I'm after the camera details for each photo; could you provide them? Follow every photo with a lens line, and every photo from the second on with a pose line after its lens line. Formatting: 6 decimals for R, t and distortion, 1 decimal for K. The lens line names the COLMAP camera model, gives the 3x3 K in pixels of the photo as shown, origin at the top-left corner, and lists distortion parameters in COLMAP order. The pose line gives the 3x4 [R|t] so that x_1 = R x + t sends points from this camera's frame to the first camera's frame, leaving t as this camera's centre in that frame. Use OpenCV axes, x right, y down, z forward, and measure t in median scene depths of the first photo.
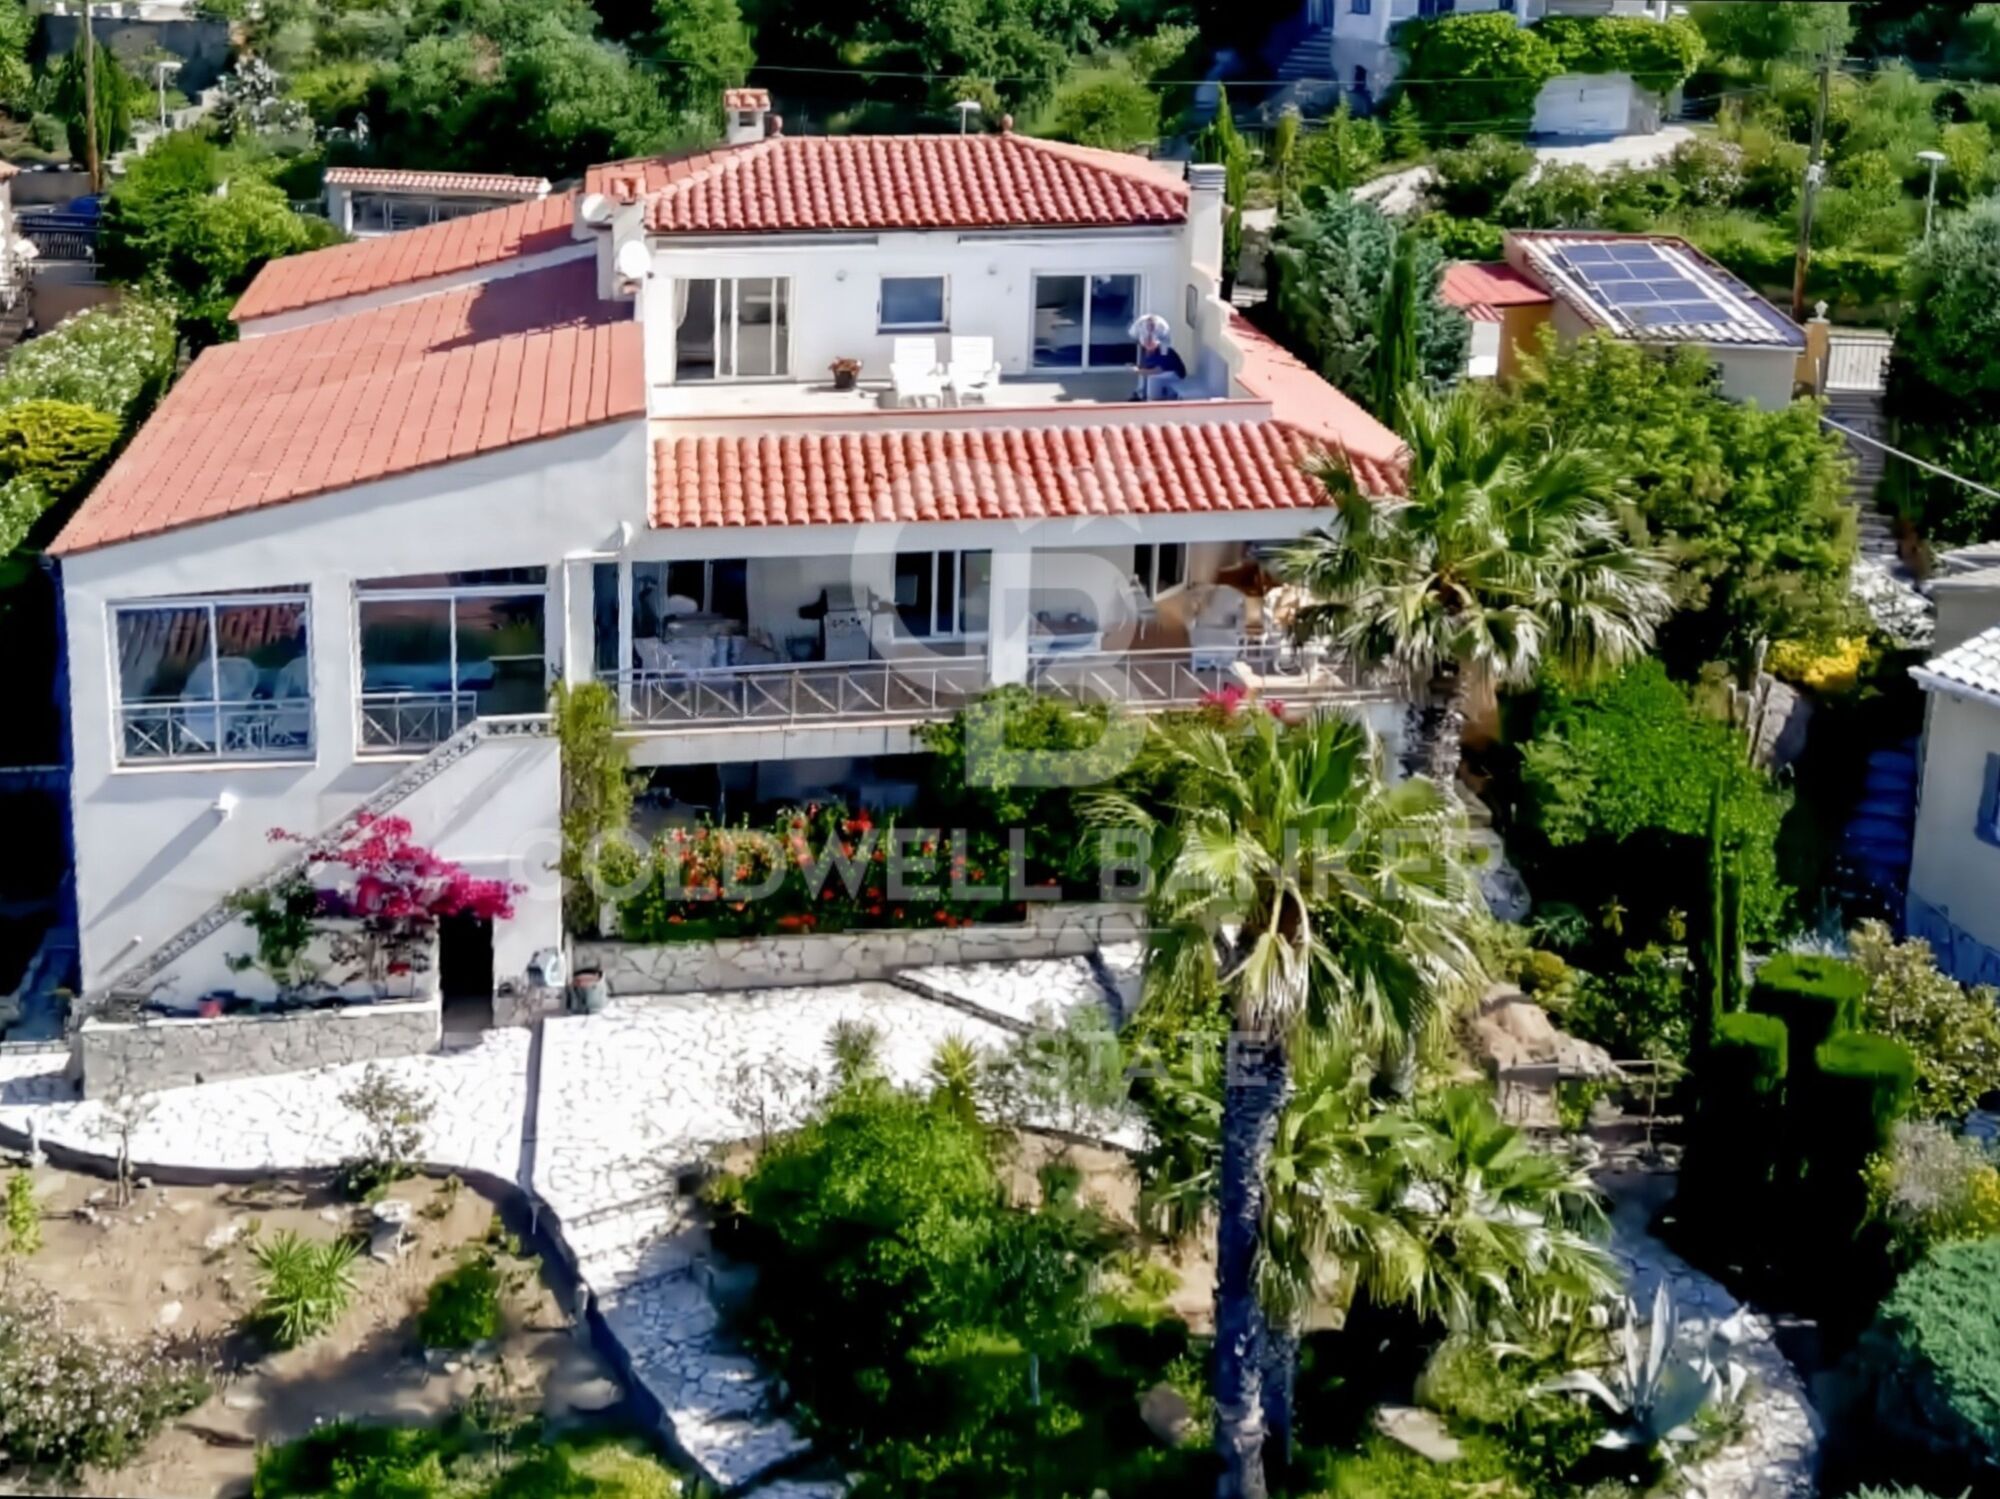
lens RADIAL K [[3024.2, 0, 873.8], [0, 3024.2, 748.9], [0, 0, 1]] dist [0.050546, -0.062504]
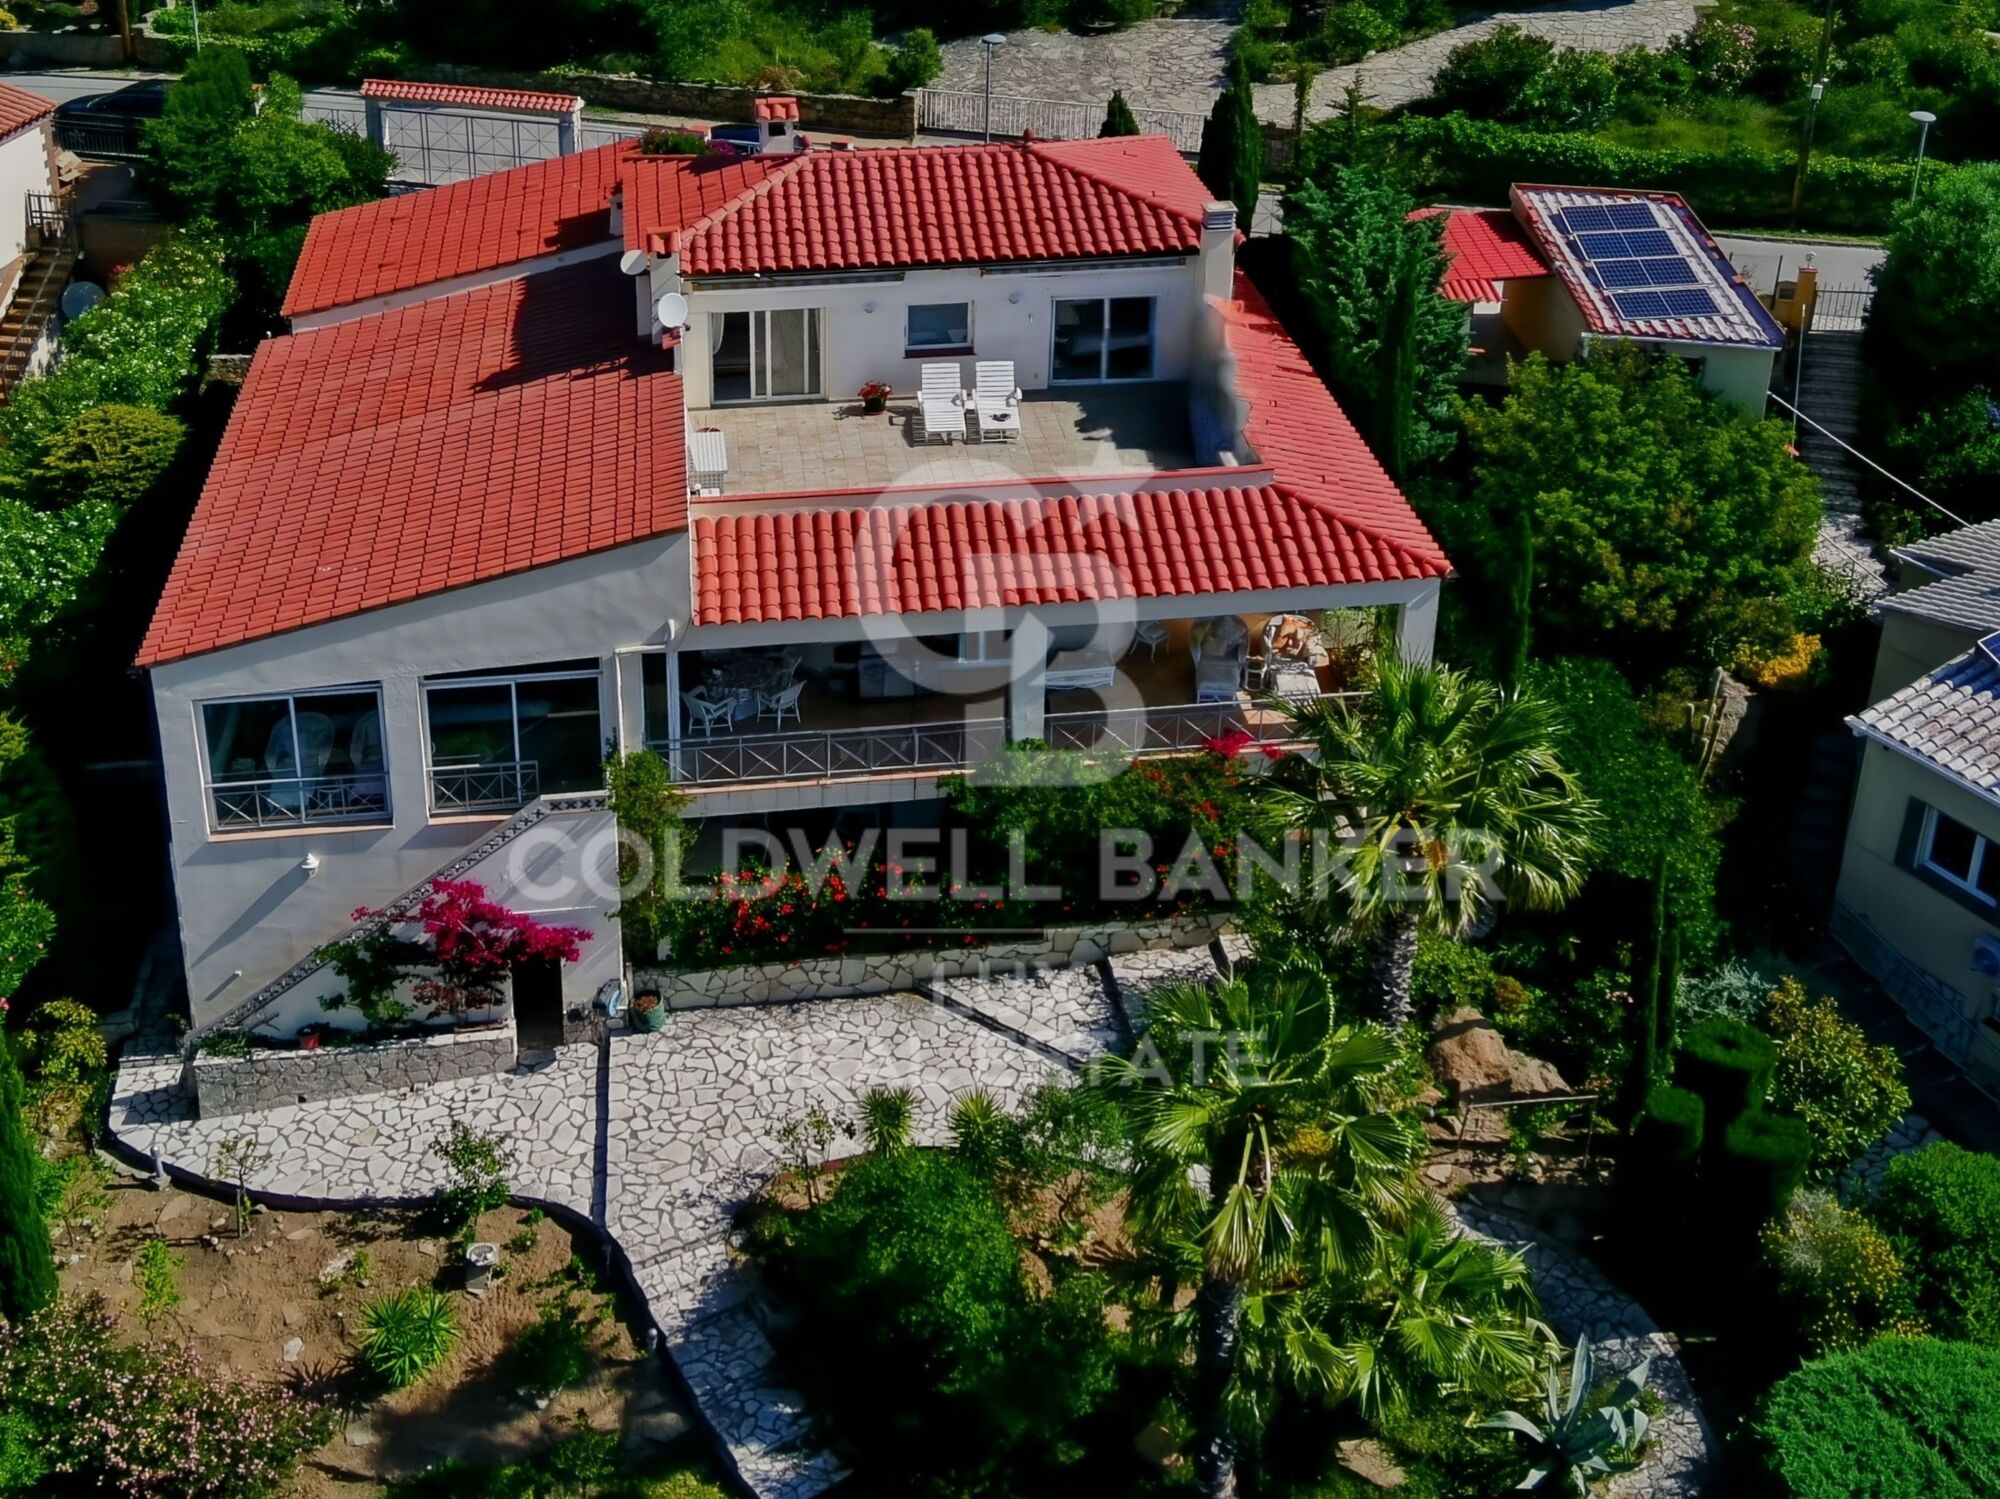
lens RADIAL K [[3089.5, 0, 1000.0], [0, 3089.5, 749.5], [0, 0, 1]] dist [0.036391, 0.056225]
pose [[0.999699, -0.007208, 0.023466, 0.008878], [0.001469, 0.971776, 0.235899, -0.285844], [-0.024504, -0.235794, 0.971494, -0.084522]]
